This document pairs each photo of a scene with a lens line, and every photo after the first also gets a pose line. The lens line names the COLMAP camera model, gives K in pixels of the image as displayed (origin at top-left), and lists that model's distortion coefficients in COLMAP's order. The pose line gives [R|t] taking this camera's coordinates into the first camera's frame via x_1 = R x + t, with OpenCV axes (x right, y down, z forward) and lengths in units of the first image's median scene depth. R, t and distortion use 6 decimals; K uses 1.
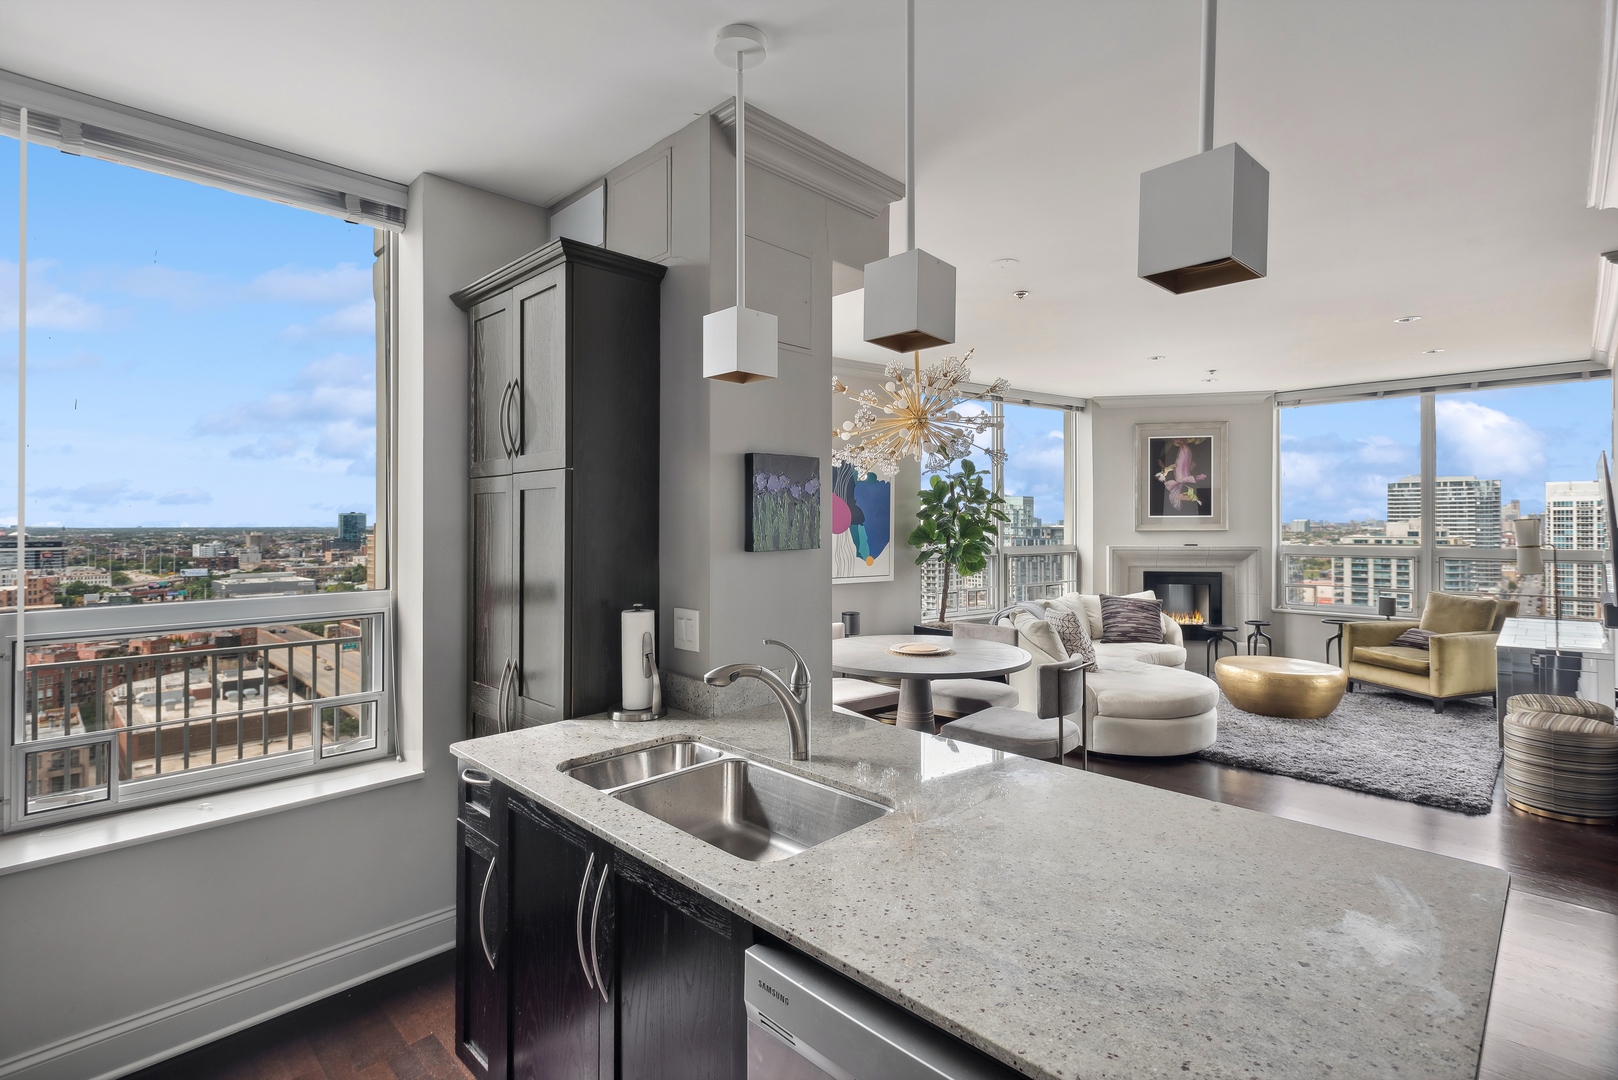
lens RADIAL K [[764.4, 0, 808.0], [0, 764.4, 529.6], [0, 0, 1]] dist [0.006198, -0.005206]
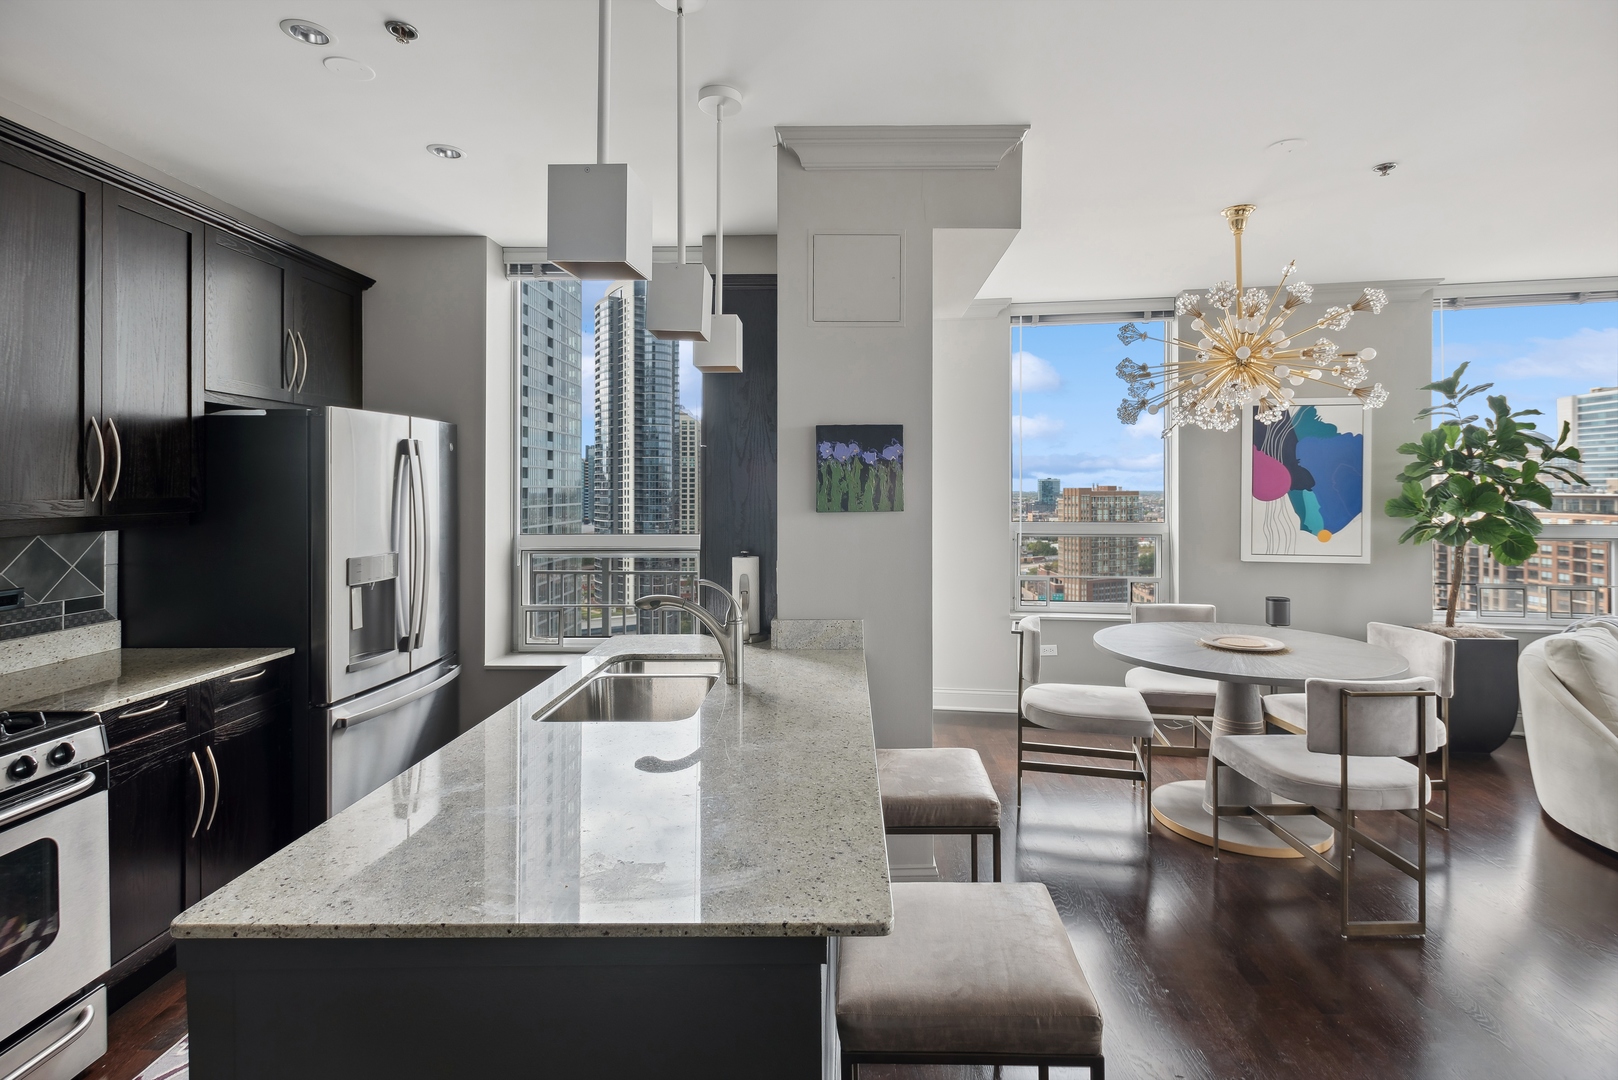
lens RADIAL K [[777.4, 0, 843.2], [0, 777.4, 494.5], [0, 0, 1]] dist [0.012300, -0.001682]
pose [[0.697474, 0.007249, -0.716573, 0.301020], [-0.007267, 0.999969, 0.003043, -0.000507], [0.716573, 0.003085, 0.697505, 0.081955]]
